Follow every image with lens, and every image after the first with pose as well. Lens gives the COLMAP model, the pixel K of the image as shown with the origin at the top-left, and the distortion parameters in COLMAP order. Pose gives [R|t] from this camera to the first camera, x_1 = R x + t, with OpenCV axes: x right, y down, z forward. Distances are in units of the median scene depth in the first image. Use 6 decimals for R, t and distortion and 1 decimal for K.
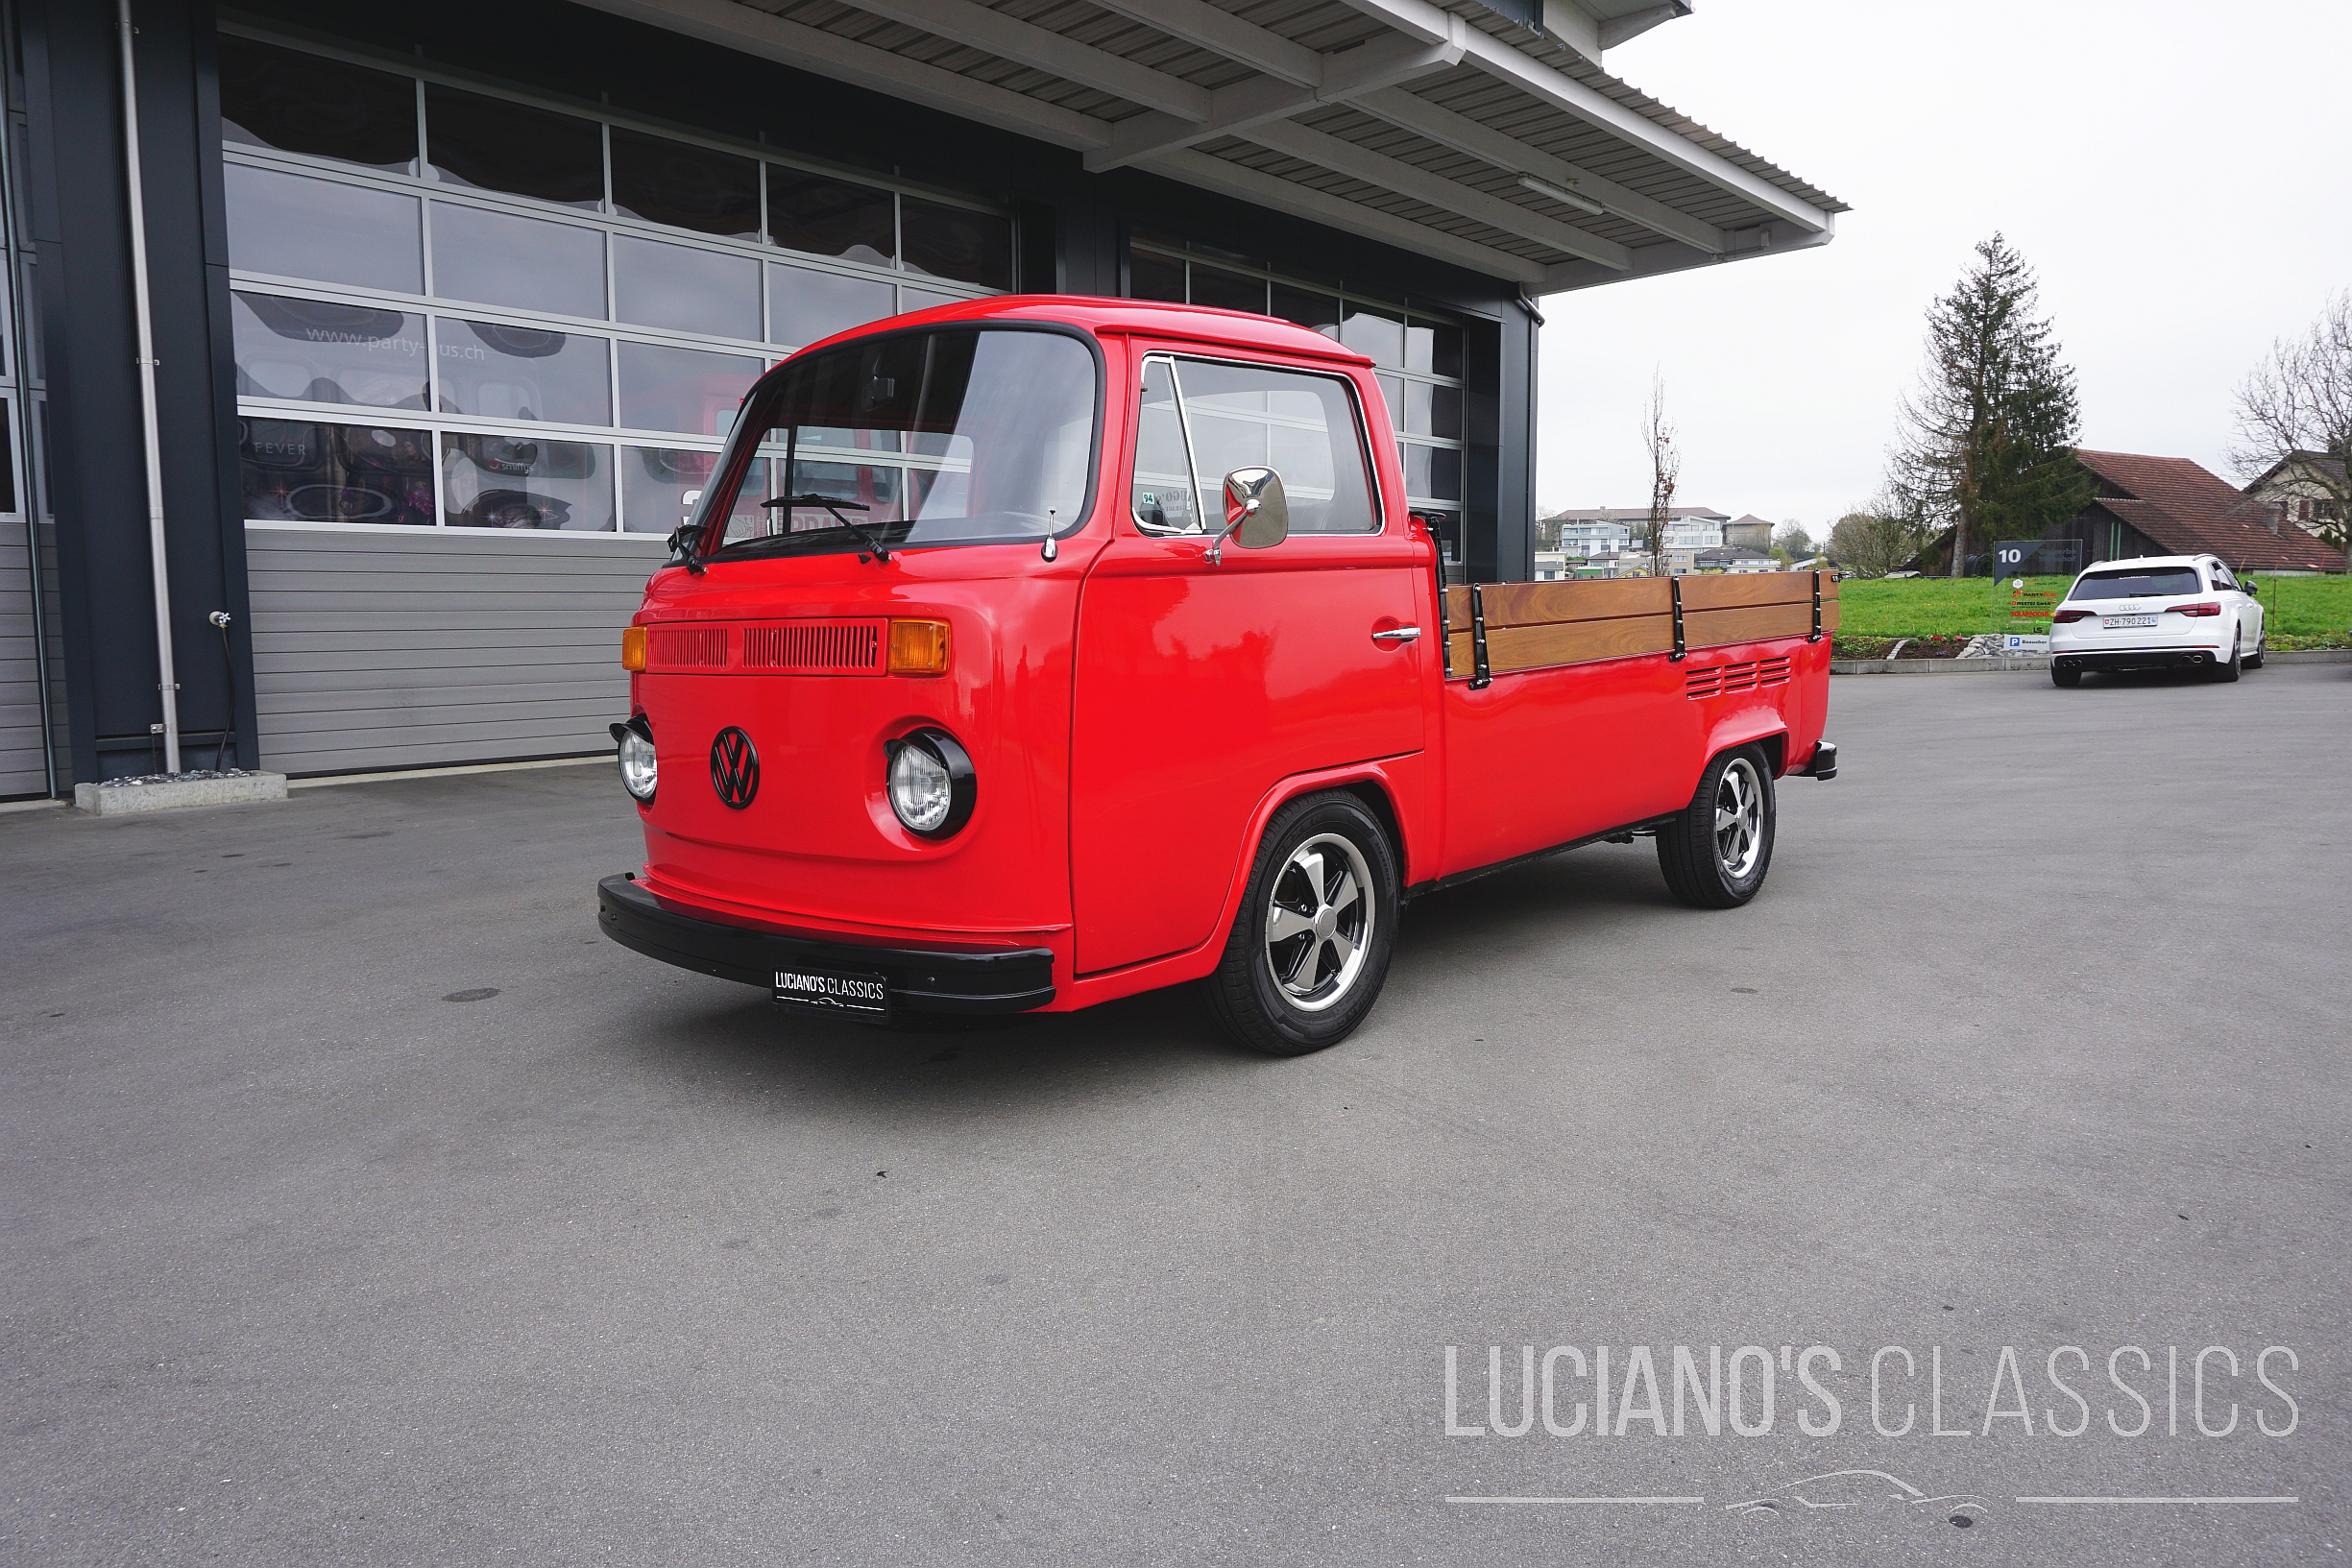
lens RADIAL K [[1583.5, 0, 1169.5], [0, 1583.5, 773.9], [0, 0, 1]] dist [-0.050573, 0.040631]
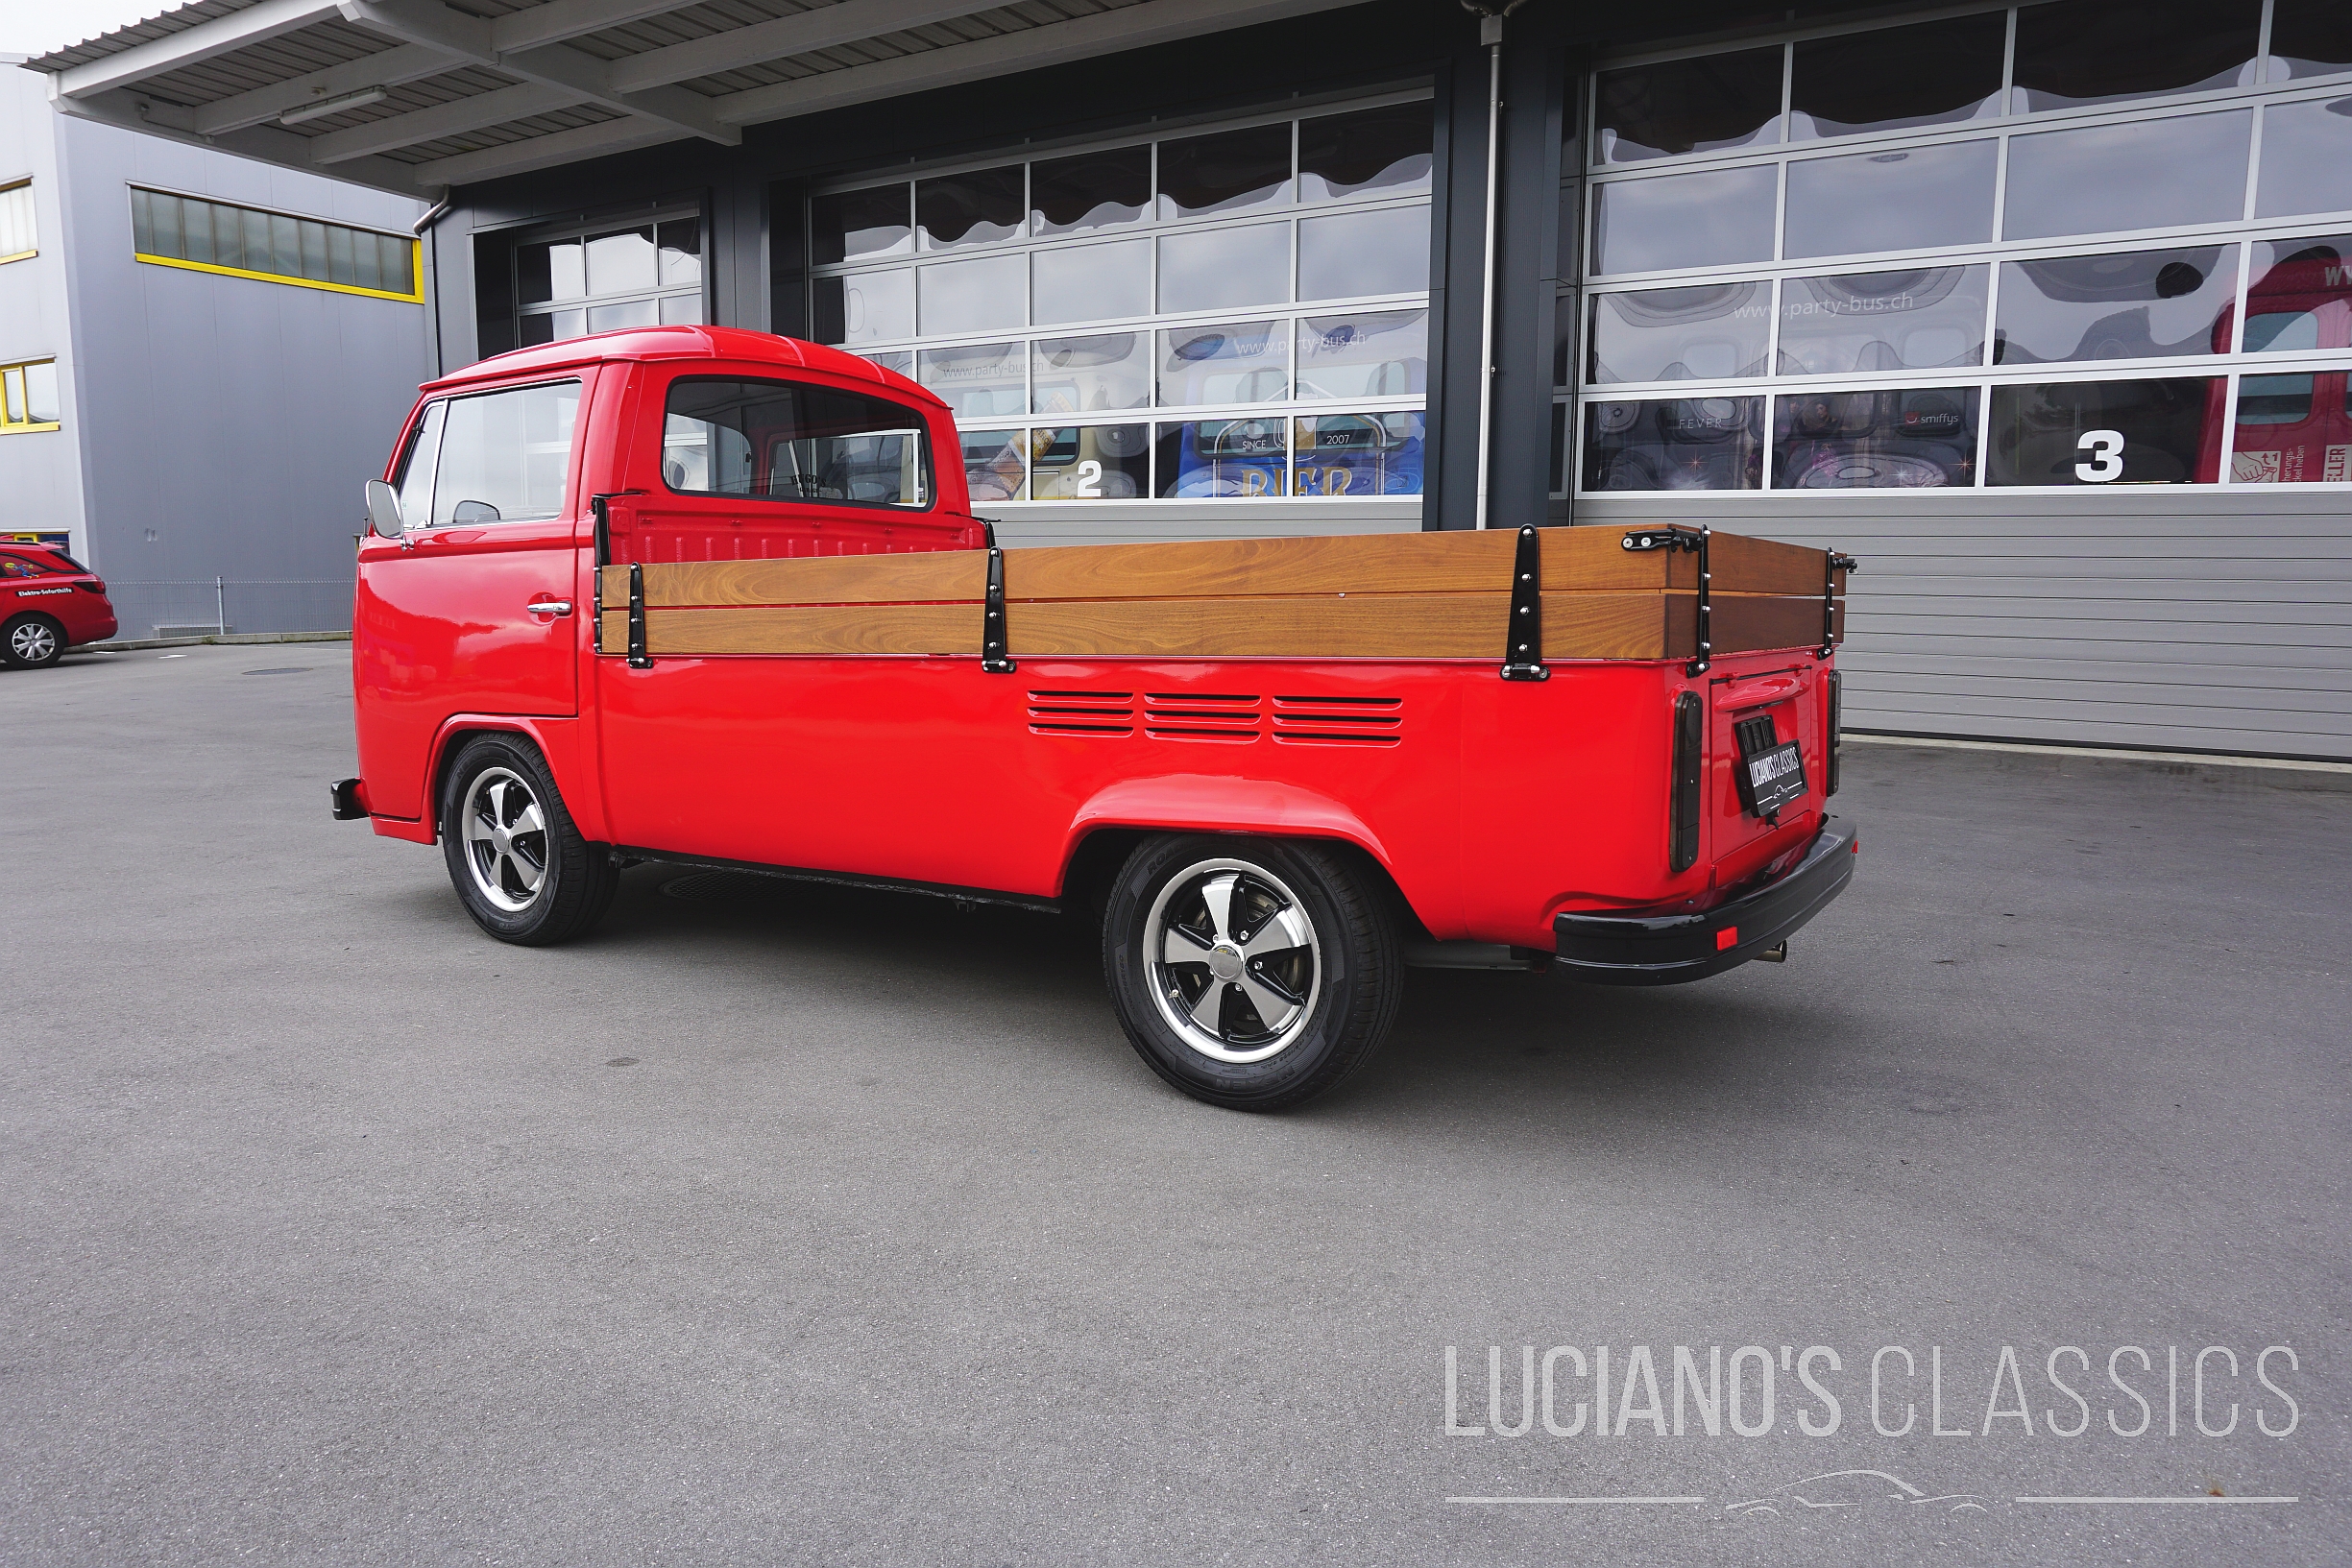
lens RADIAL K [[1581.2, 0, 1171.0], [0, 1581.2, 776.4], [0, 0, 1]] dist [-0.048148, 0.033781]
pose [[0.164543, 0.139417, -0.976467, 0.581094], [-0.109135, 0.986456, 0.122453, -0.068419], [0.980314, 0.086418, 0.177529, 0.547944]]
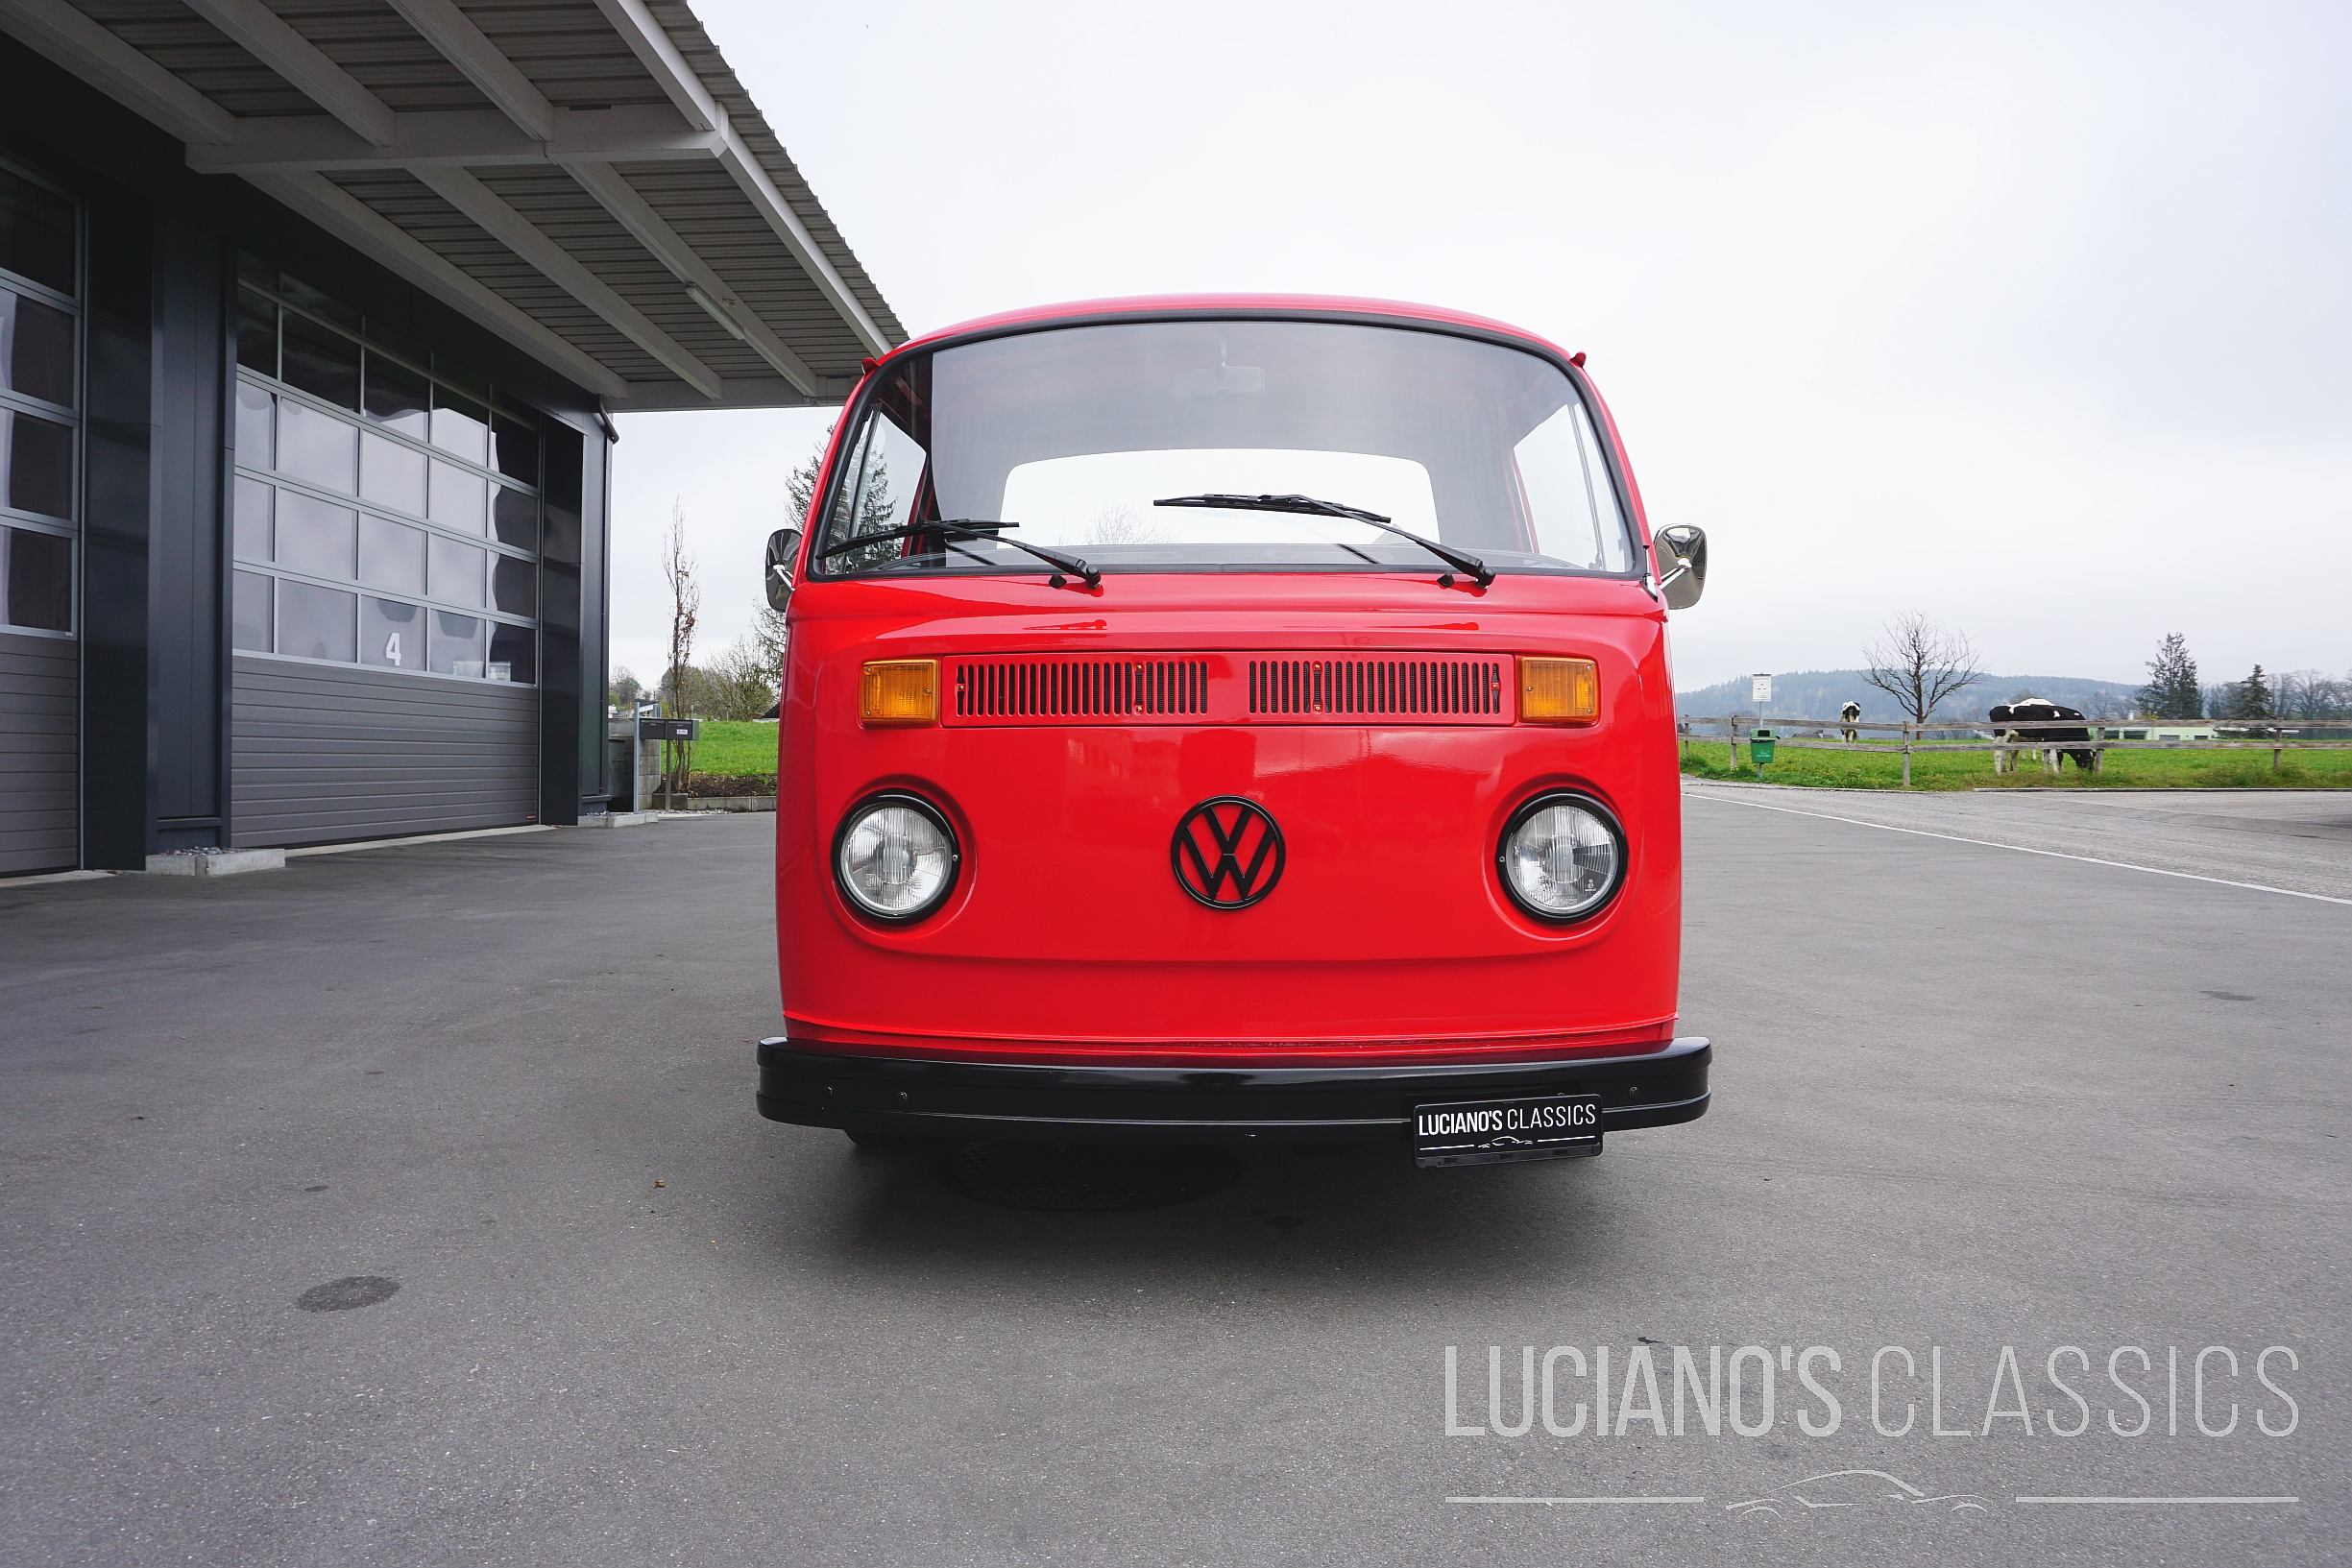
lens RADIAL K [[1583.5, 0, 1169.5], [0, 1583.5, 773.9], [0, 0, 1]] dist [-0.050573, 0.040631]
pose [[0.754358, 0.009246, 0.656398, -0.306231], [0.051166, 0.996031, -0.072833, 0.004666], [-0.654466, 0.088527, 0.750891, 0.185104]]
